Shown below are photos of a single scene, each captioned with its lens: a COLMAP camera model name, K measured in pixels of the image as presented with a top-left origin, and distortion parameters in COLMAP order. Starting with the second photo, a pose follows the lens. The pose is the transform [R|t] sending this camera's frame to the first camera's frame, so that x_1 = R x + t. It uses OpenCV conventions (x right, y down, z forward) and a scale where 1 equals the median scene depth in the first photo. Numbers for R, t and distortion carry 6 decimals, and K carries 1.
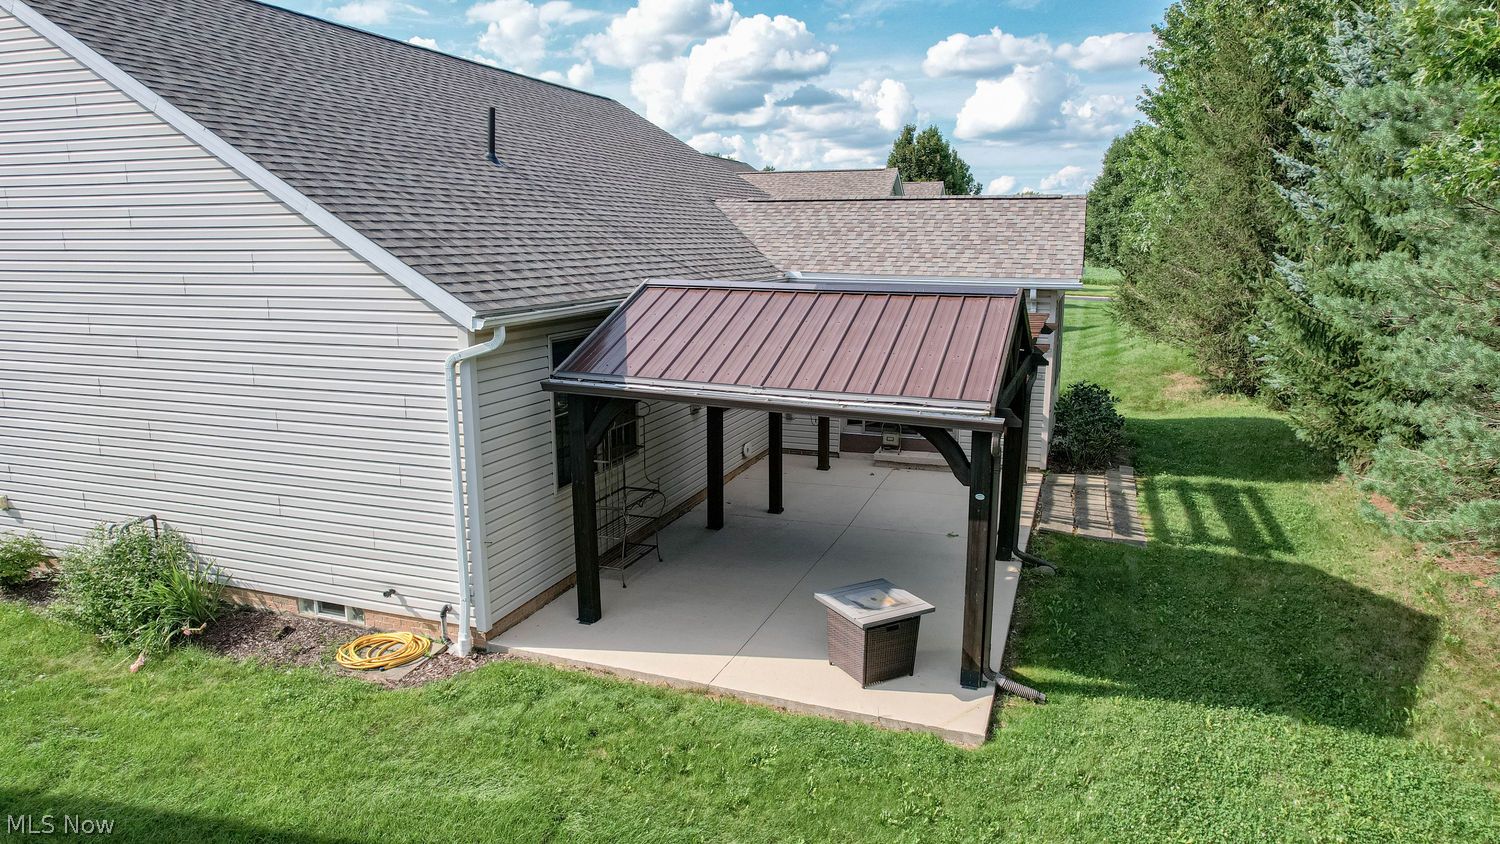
lens RADIAL K [[957.9, 0, 750.1], [0, 957.9, 423.0], [0, 0, 1]] dist [-0.043650, 0.026628]
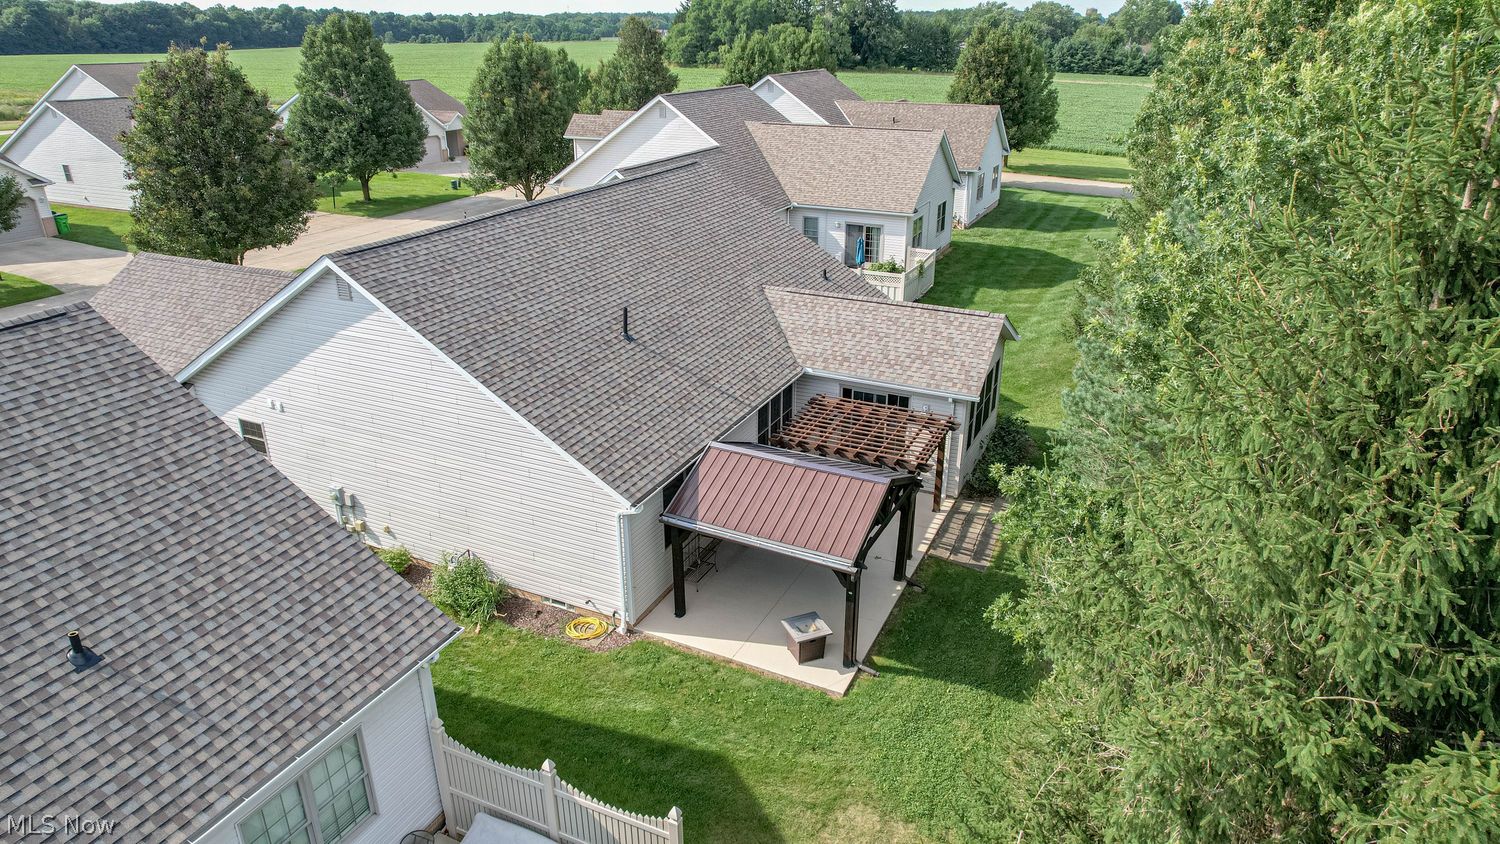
lens RADIAL K [[957.9, 0, 752.6], [0, 957.9, 422.1], [0, 0, 1]] dist [-0.043650, 0.026628]
pose [[0.995607, 0.040138, -0.084595, 0.163451], [-0.022183, 0.978852, 0.203365, -0.688869], [0.090968, -0.200595, 0.975442, -1.025064]]
